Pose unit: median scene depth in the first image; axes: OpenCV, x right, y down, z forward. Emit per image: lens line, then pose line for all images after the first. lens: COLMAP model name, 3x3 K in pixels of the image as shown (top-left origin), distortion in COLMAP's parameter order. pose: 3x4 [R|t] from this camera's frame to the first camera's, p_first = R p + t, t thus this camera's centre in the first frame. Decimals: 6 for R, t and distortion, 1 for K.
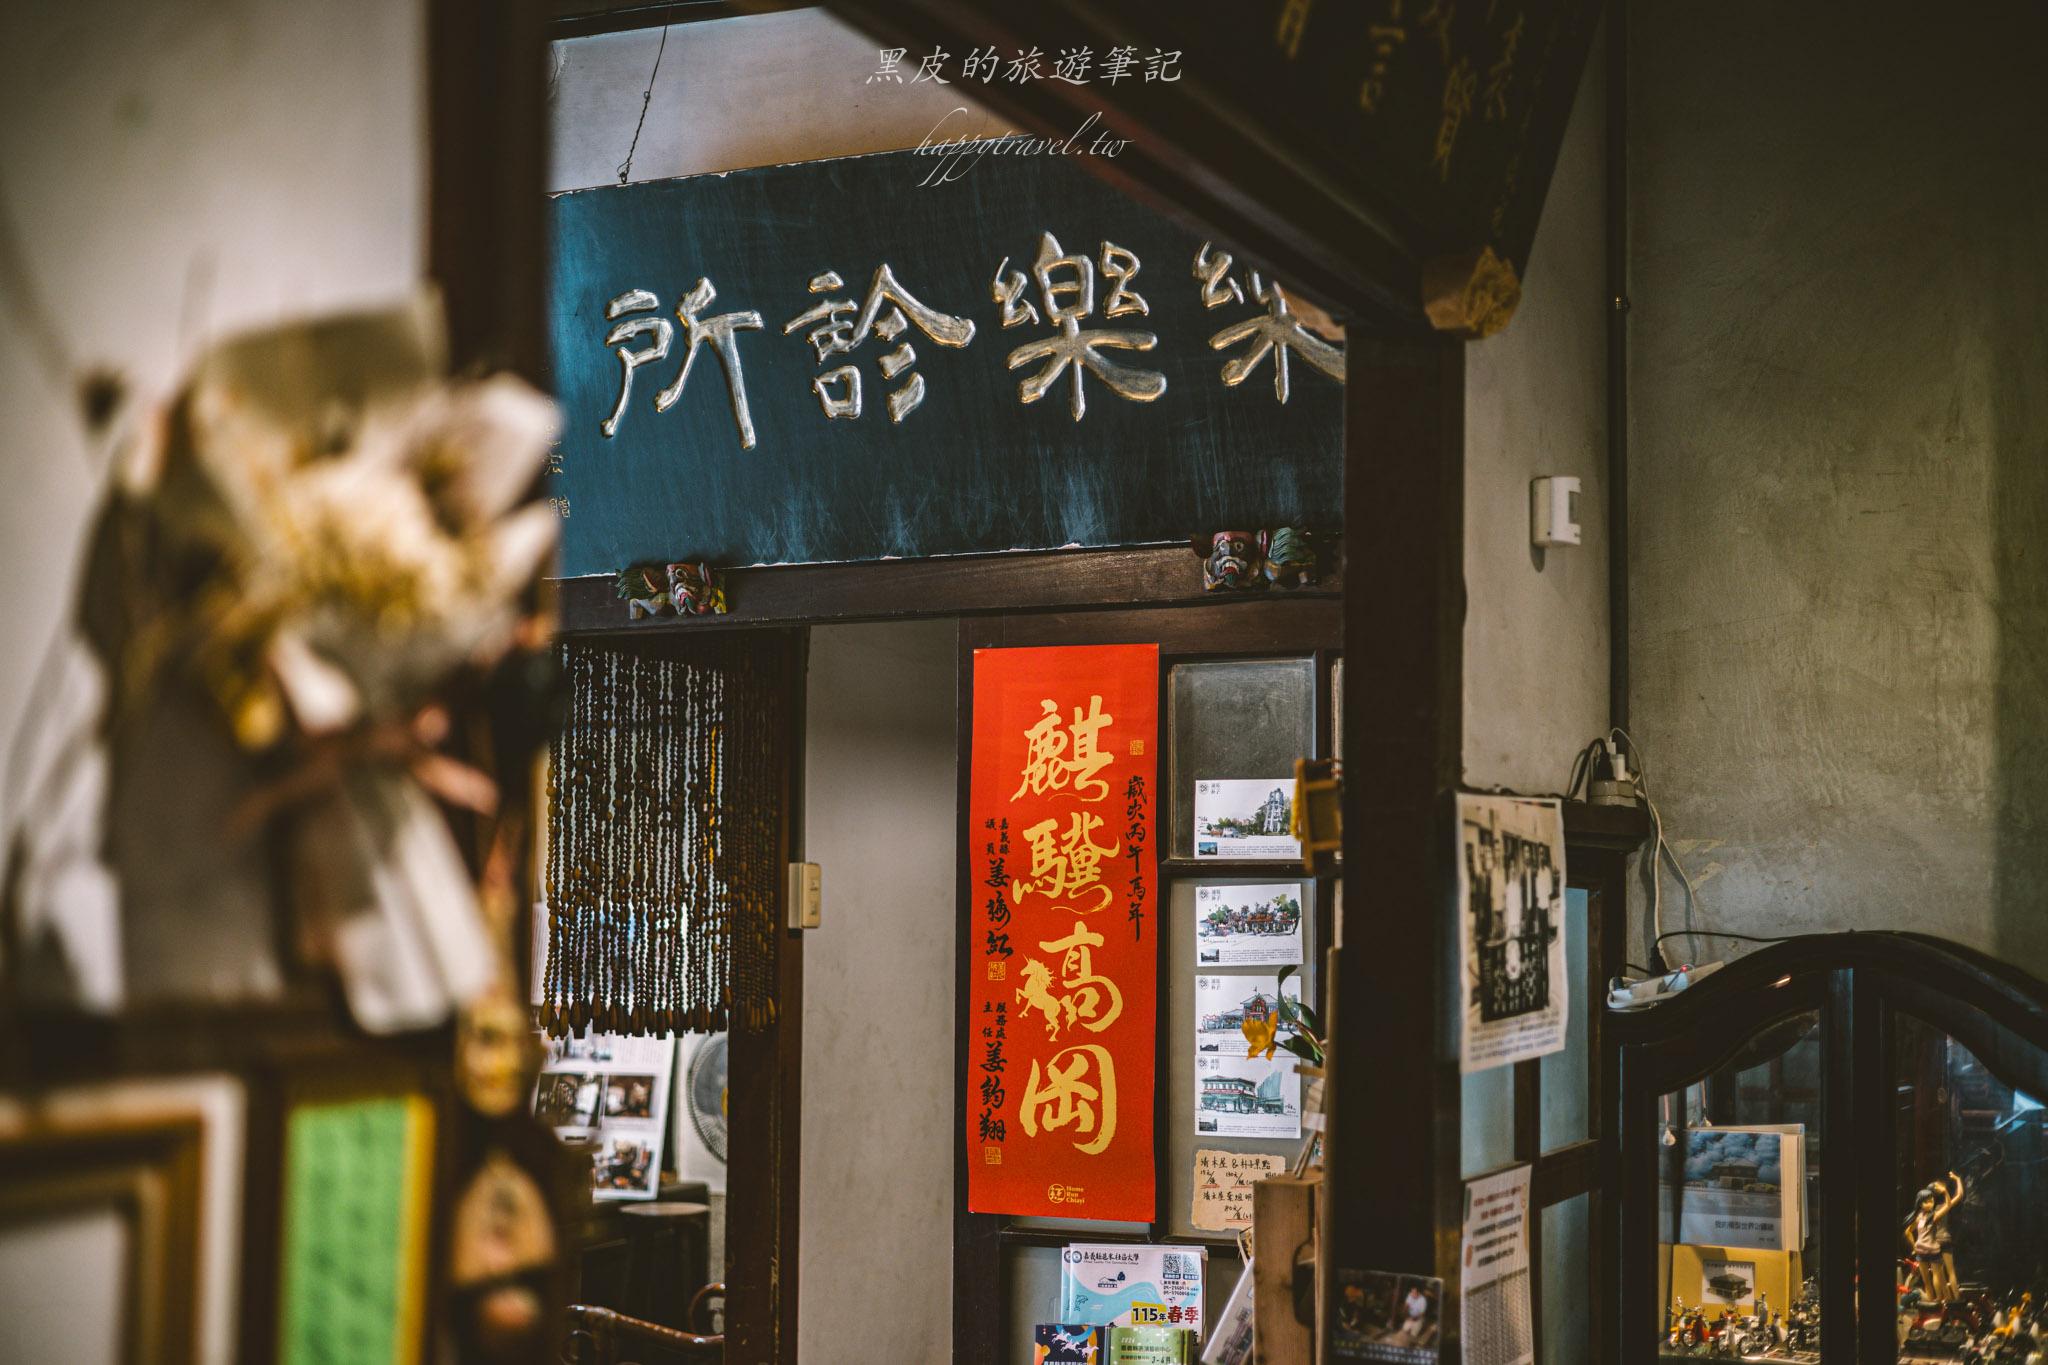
lens RADIAL K [[2992.1, 0, 1022.9], [0, 2992.1, 684.0], [0, 0, 1]] dist [0.029108, 0.000000]
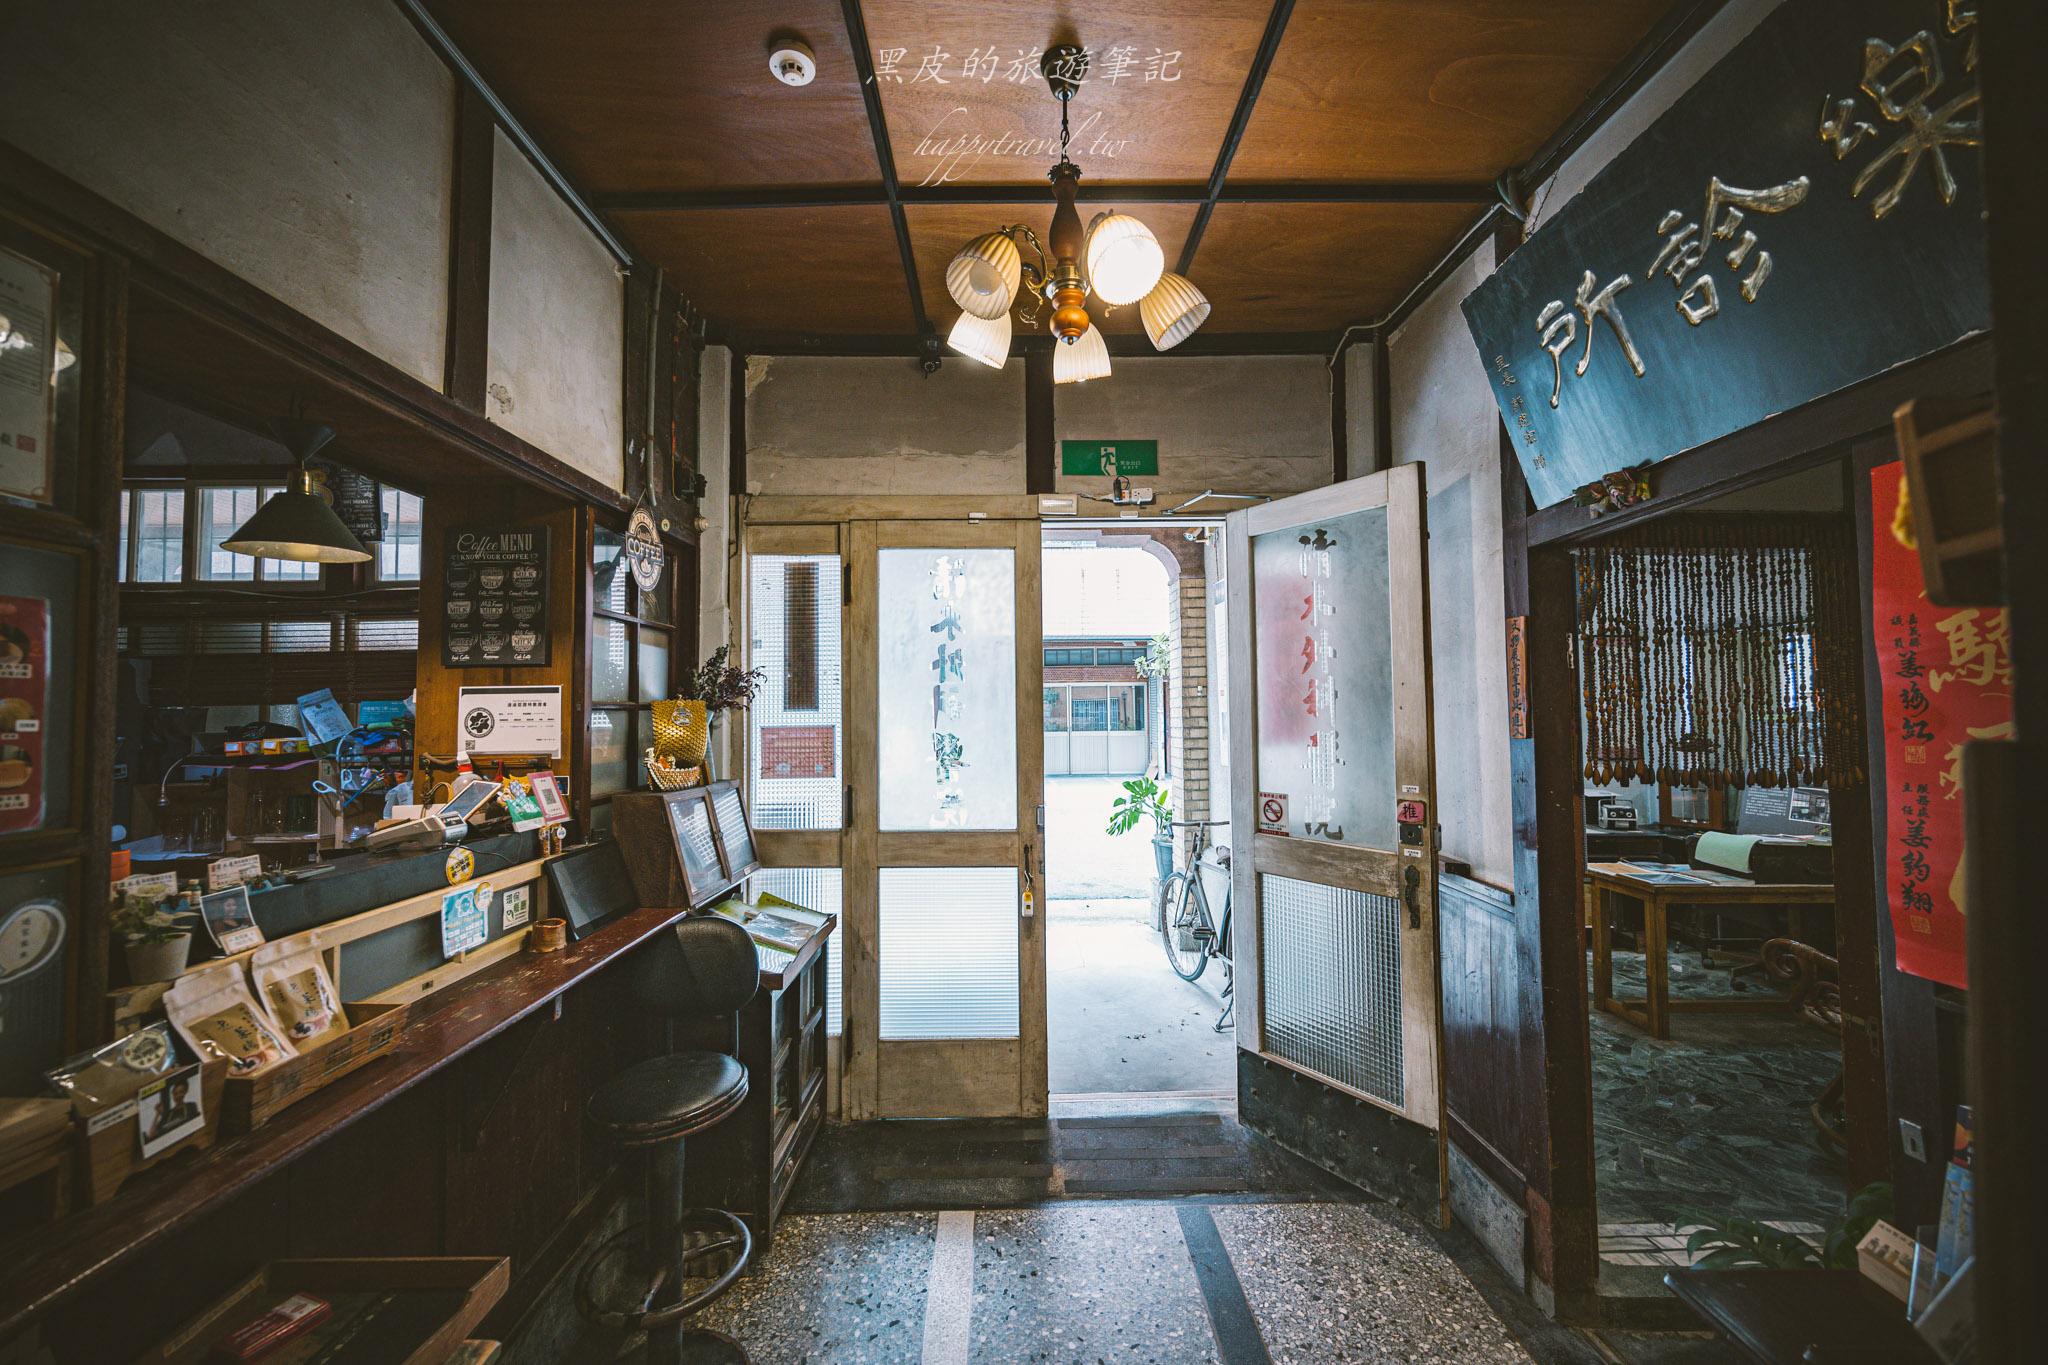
lens RADIAL K [[779.8, 0, 1019.9], [0, 779.8, 680.0], [0, 0, 1]] dist [-0.001027, -0.000817]
pose [[0.423568, -0.049999, -0.904484, 0.108794], [0.072713, 0.997130, -0.021069, 0.050541], [0.902941, -0.056844, 0.425988, 0.580165]]
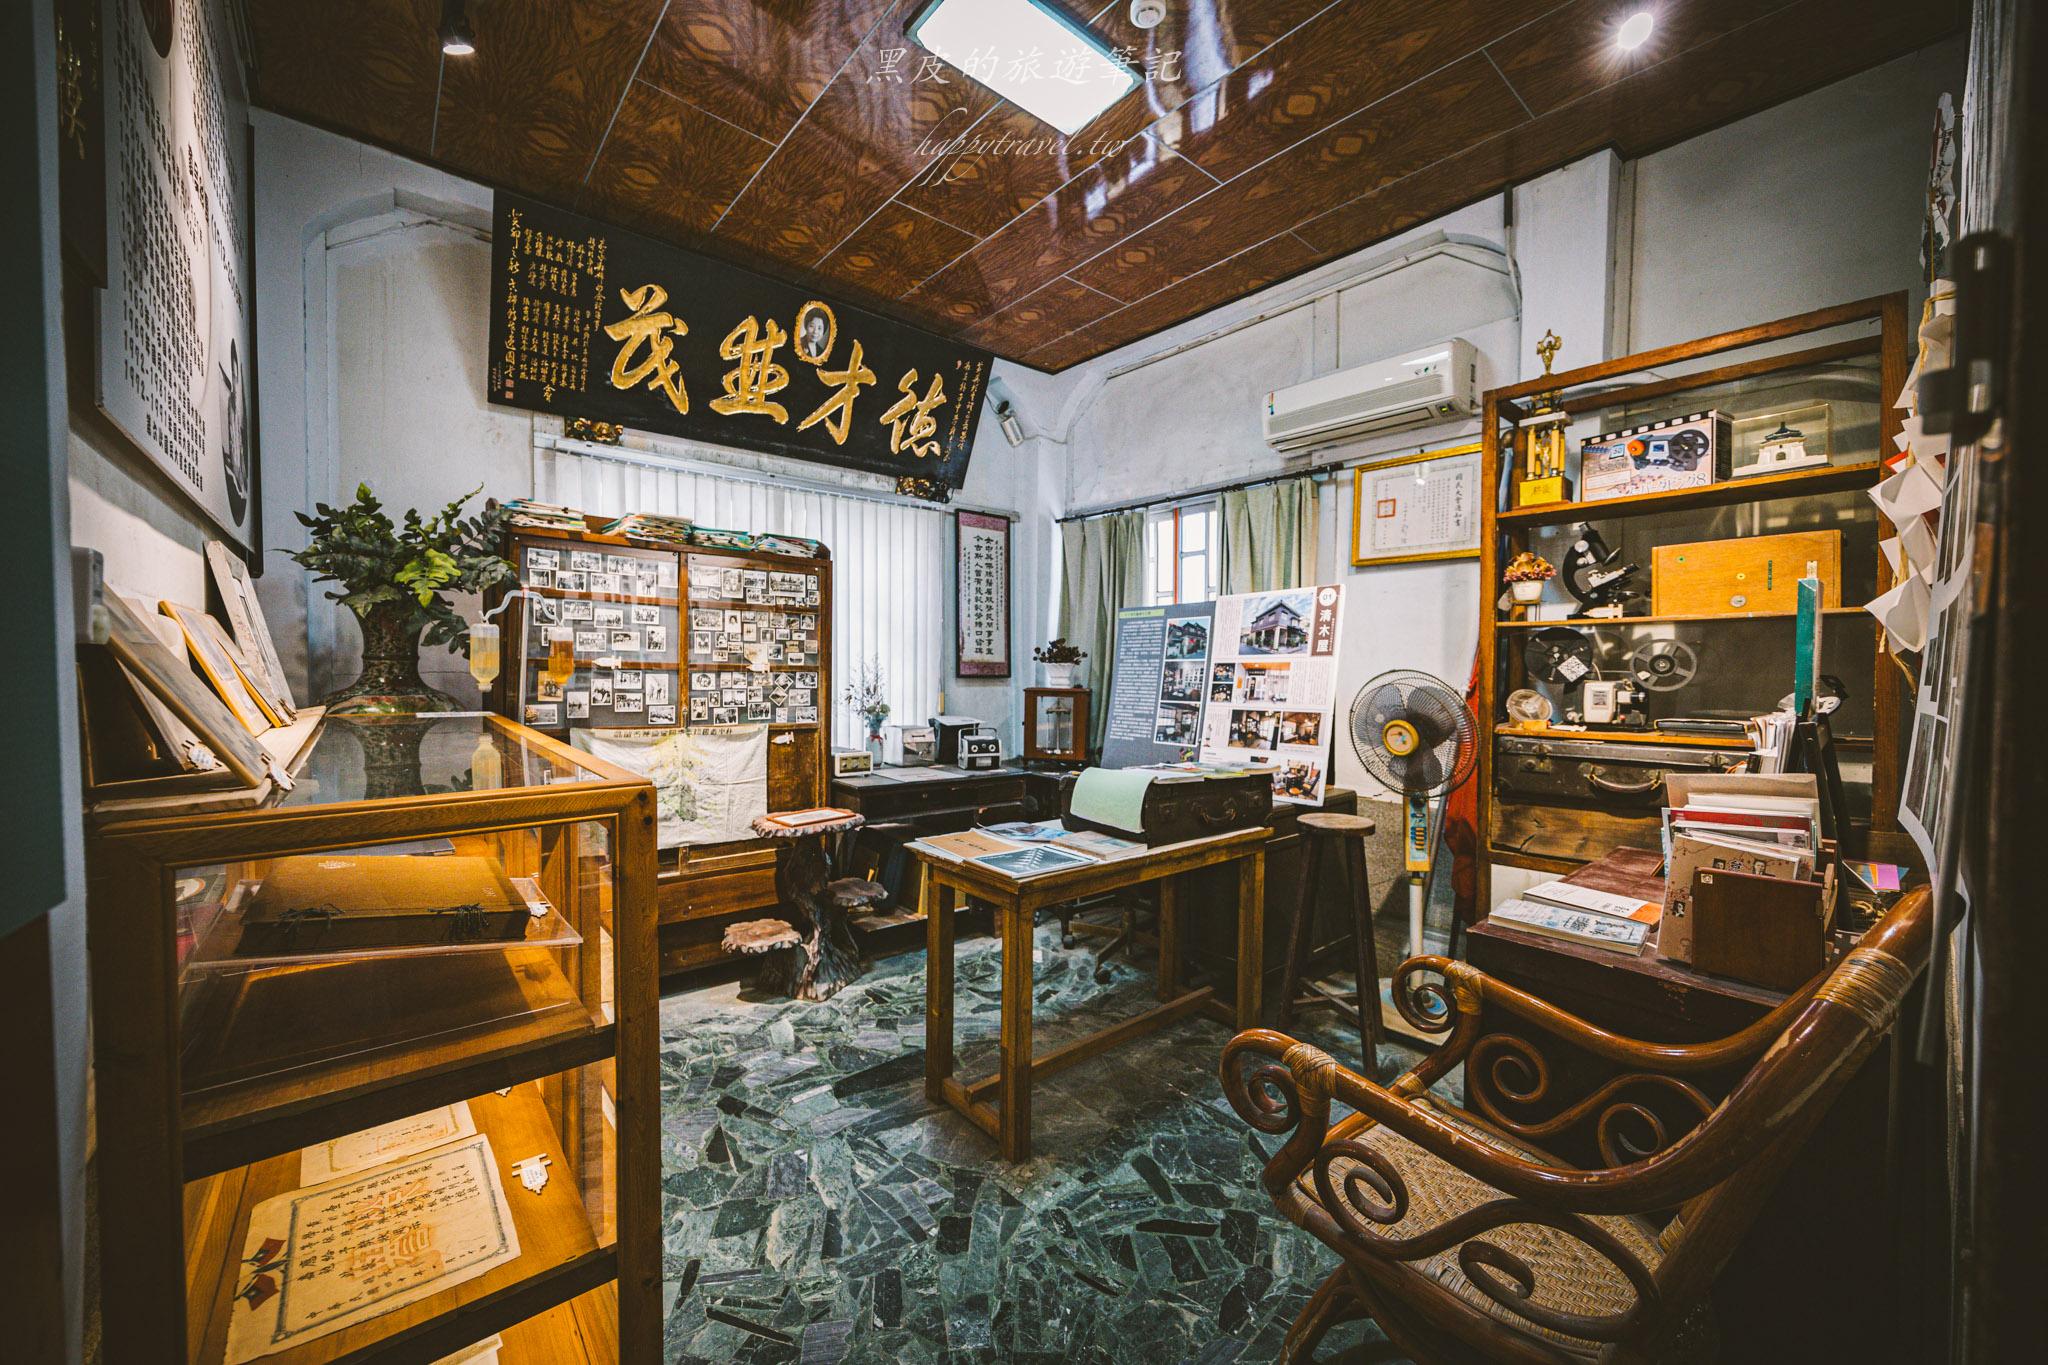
lens RADIAL K [[779.8, 0, 1018.8], [0, 779.8, 683.7], [0, 0, 1]] dist [-0.001027, -0.000817]
pose [[0.901027, 0.007277, -0.433701, -0.166425], [0.031980, 0.996024, 0.083152, 0.150736], [0.432581, -0.088792, 0.897212, 1.127237]]
